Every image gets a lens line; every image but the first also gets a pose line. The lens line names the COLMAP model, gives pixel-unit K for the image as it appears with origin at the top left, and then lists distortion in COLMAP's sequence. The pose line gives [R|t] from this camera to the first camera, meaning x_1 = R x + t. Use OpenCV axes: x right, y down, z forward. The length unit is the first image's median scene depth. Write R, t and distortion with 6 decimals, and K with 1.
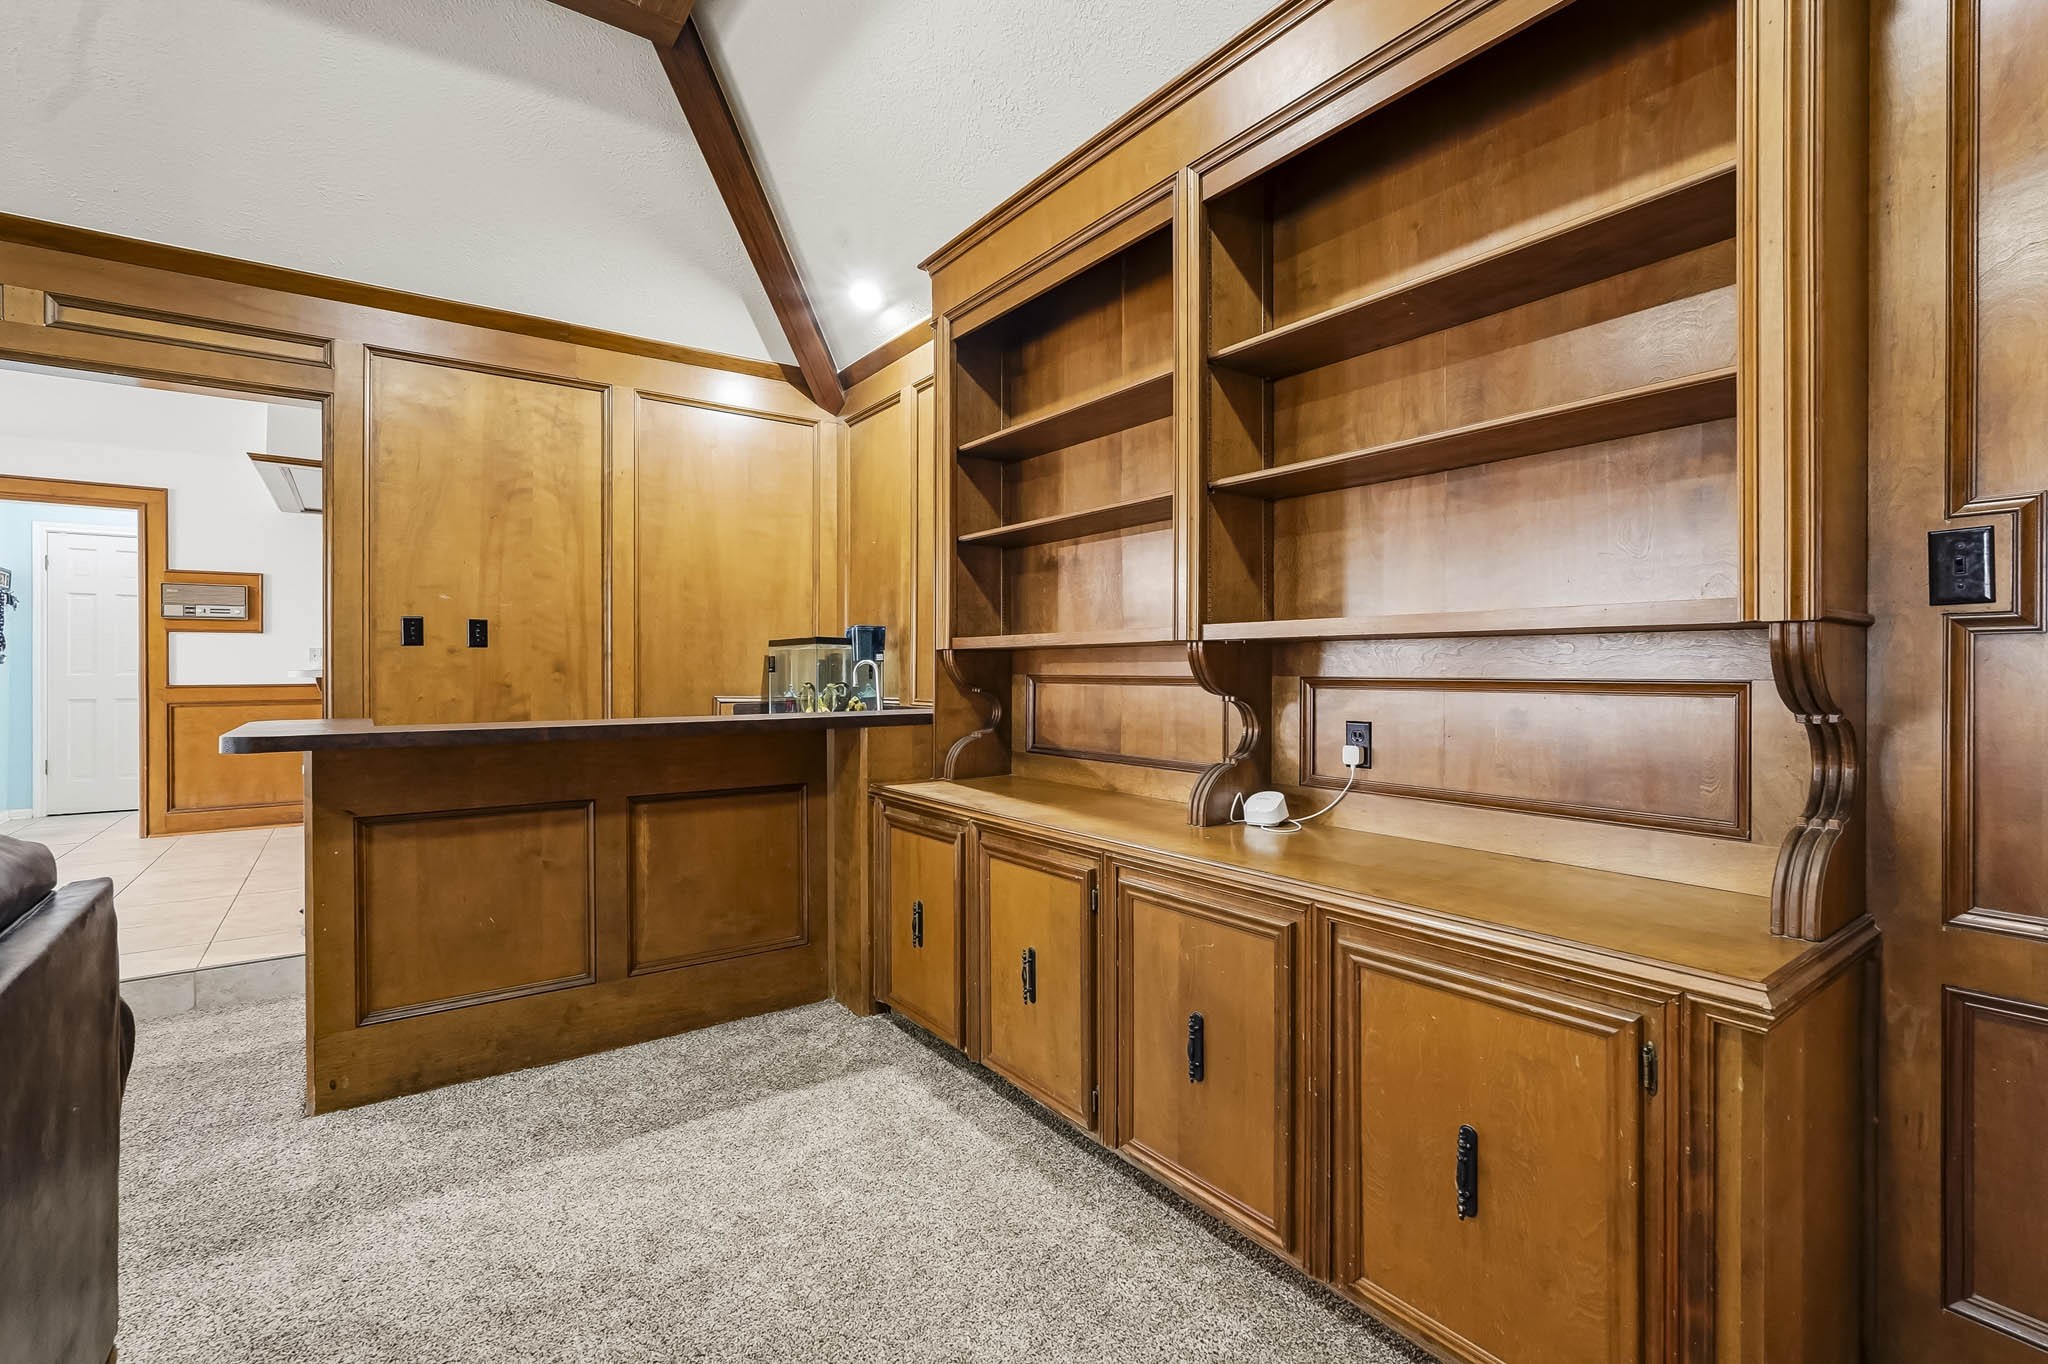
lens RADIAL K [[907.7, 0, 1019.8], [0, 907.7, 675.4], [0, 0, 1]] dist [-0.016416, 0.009122]
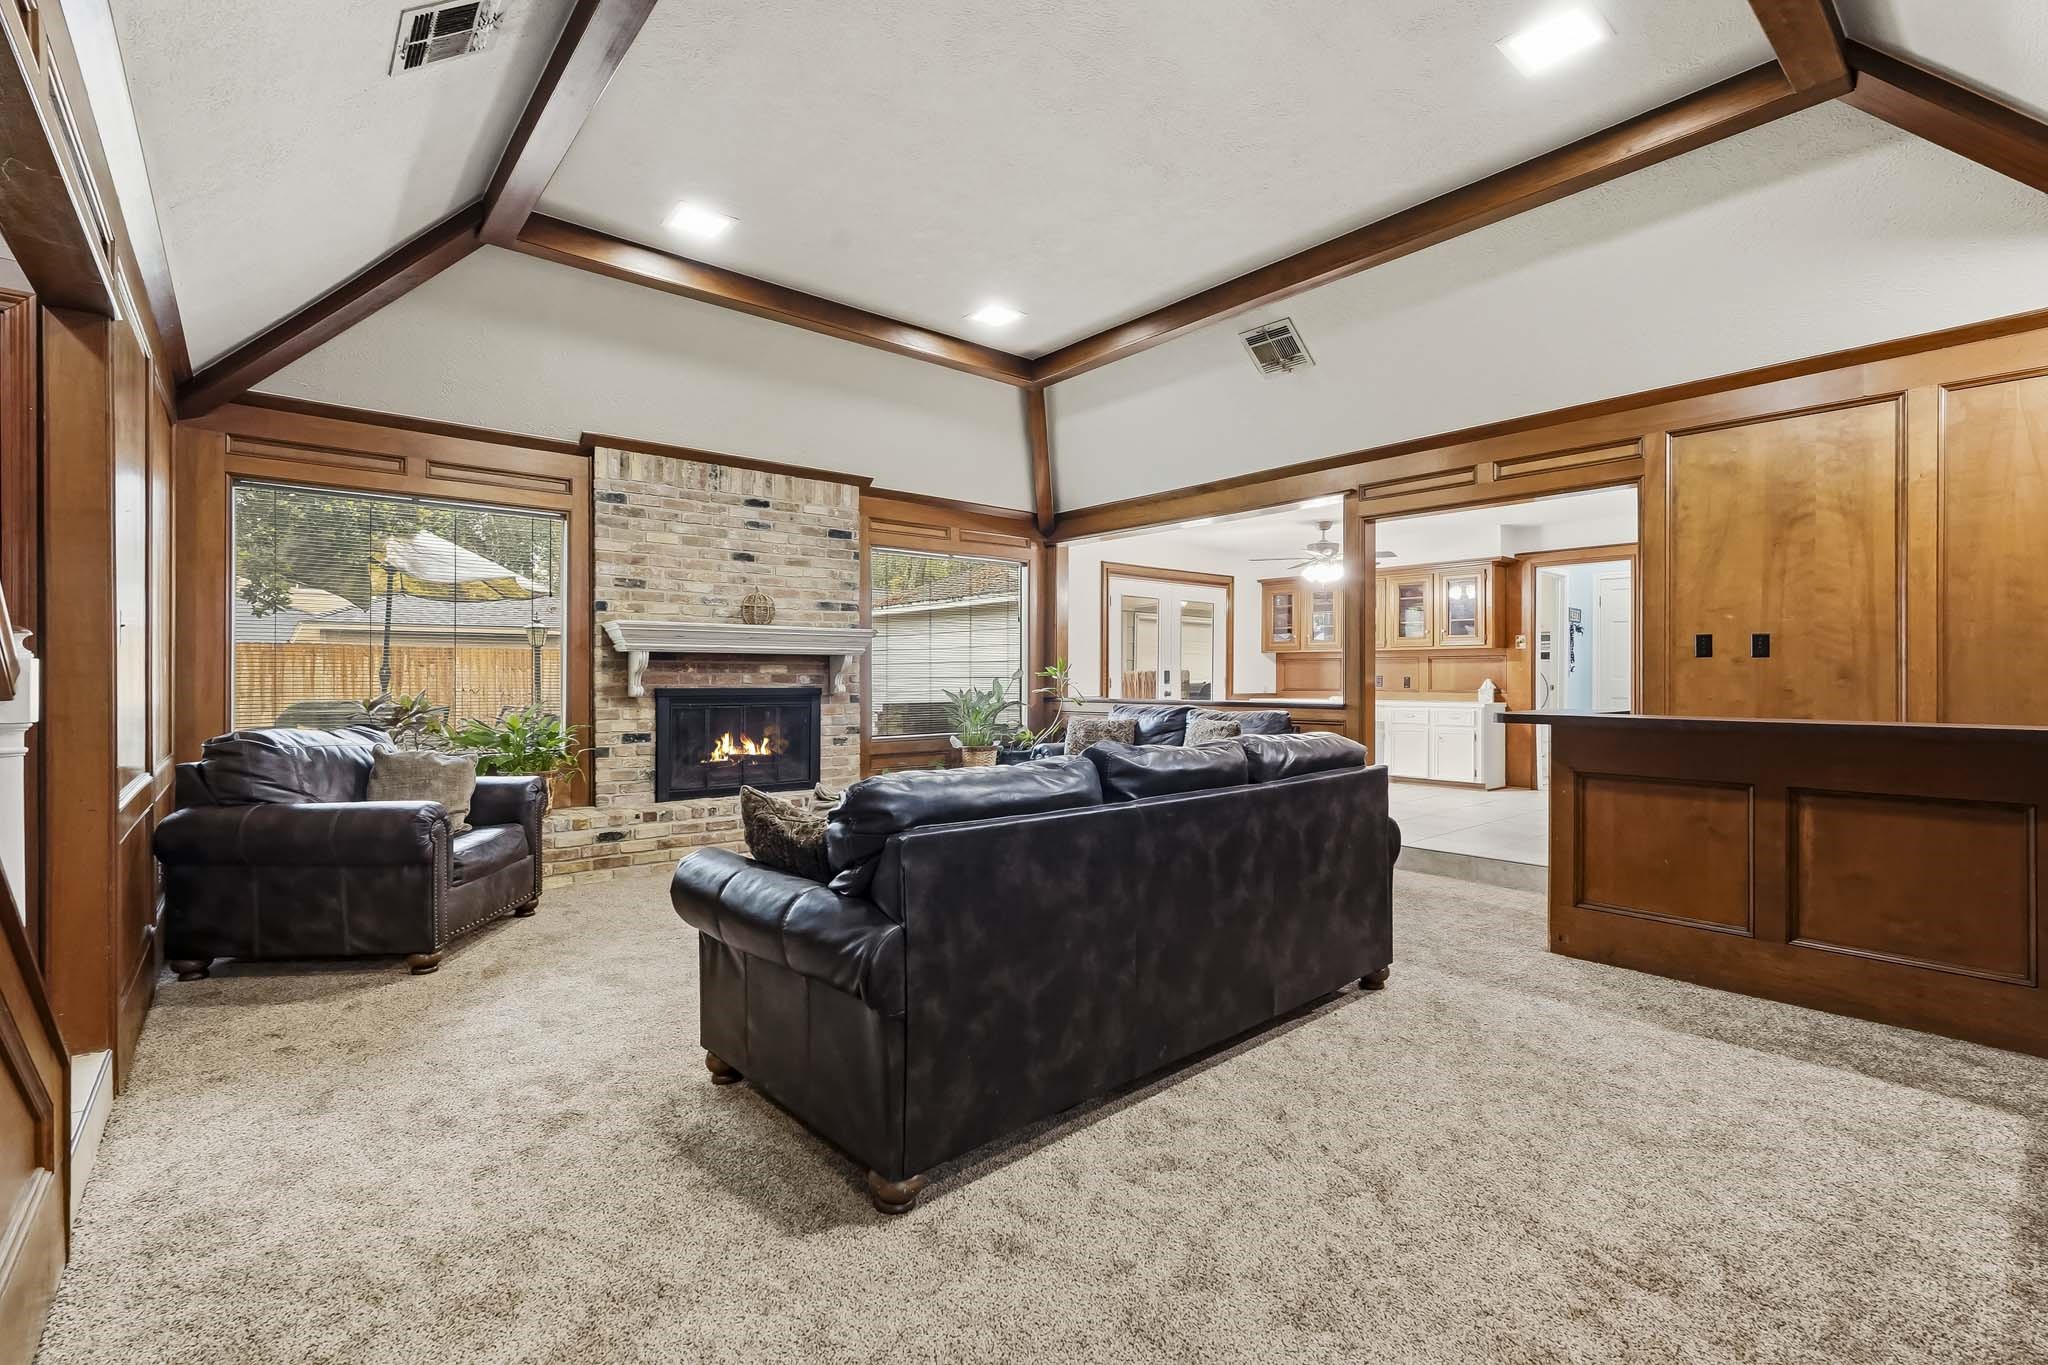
lens RADIAL K [[907.7, 0, 1019.8], [0, 907.7, 675.9], [0, 0, 1]] dist [-0.016416, 0.009122]
pose [[0.078241, 0.000293, -0.996934, 0.485052], [-0.007341, 0.999973, -0.000282, 0.000306], [0.996907, 0.007341, 0.078241, -0.049147]]
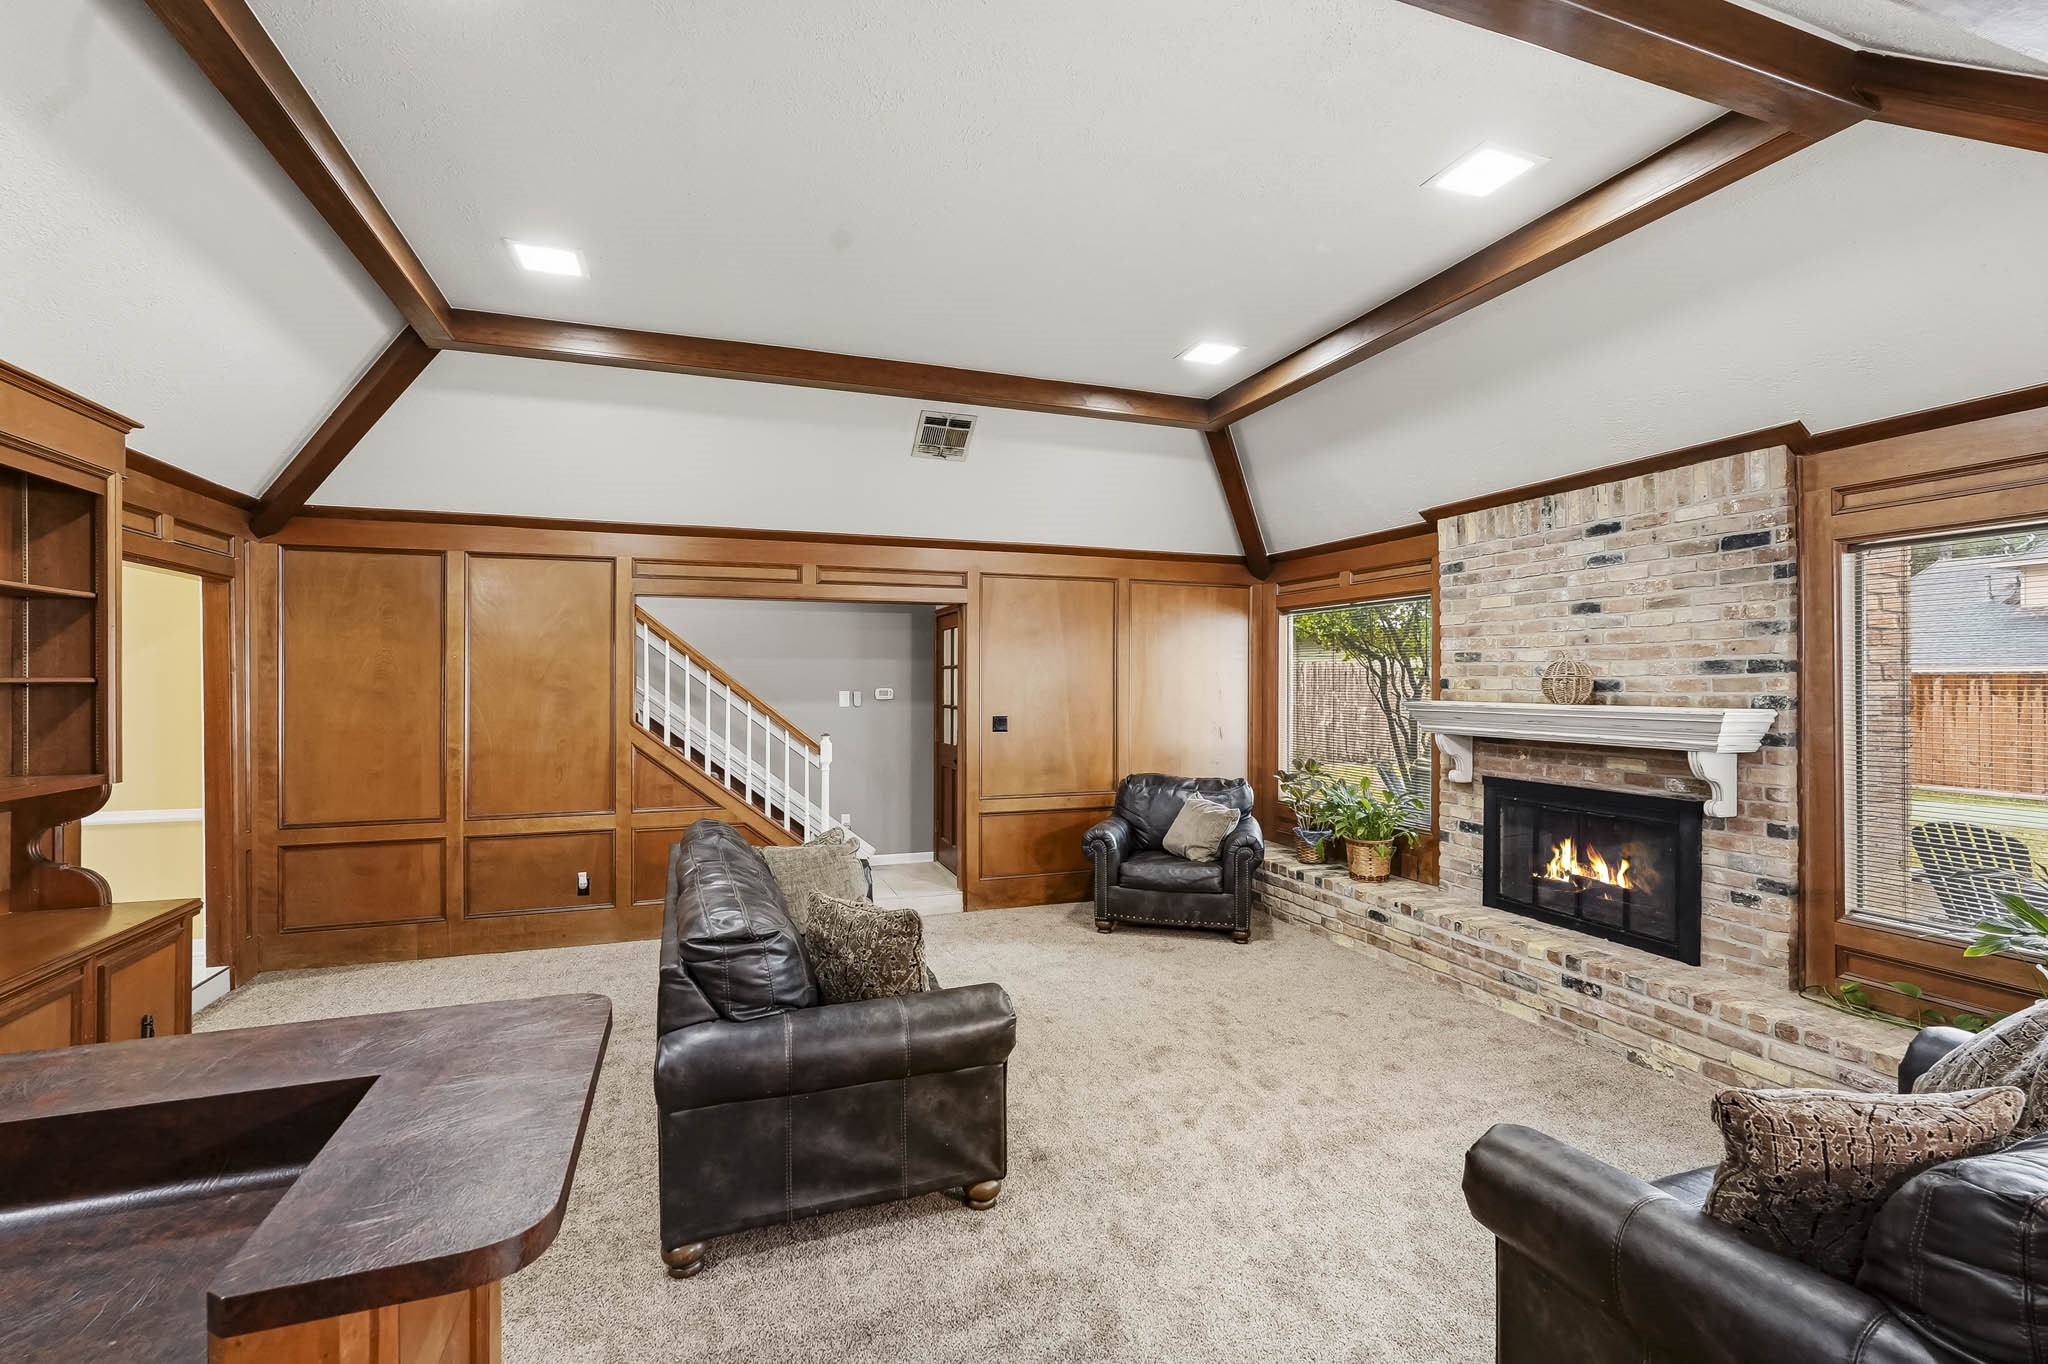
lens RADIAL K [[907.7, 0, 1019.8], [0, 907.7, 675.4], [0, 0, 1]] dist [-0.016416, 0.009122]
pose [[-0.960271, 0.001745, 0.279062, -0.854626], [0.001554, 0.999998, -0.000906, -0.127331], [-0.279063, -0.000436, -0.960273, 0.978401]]
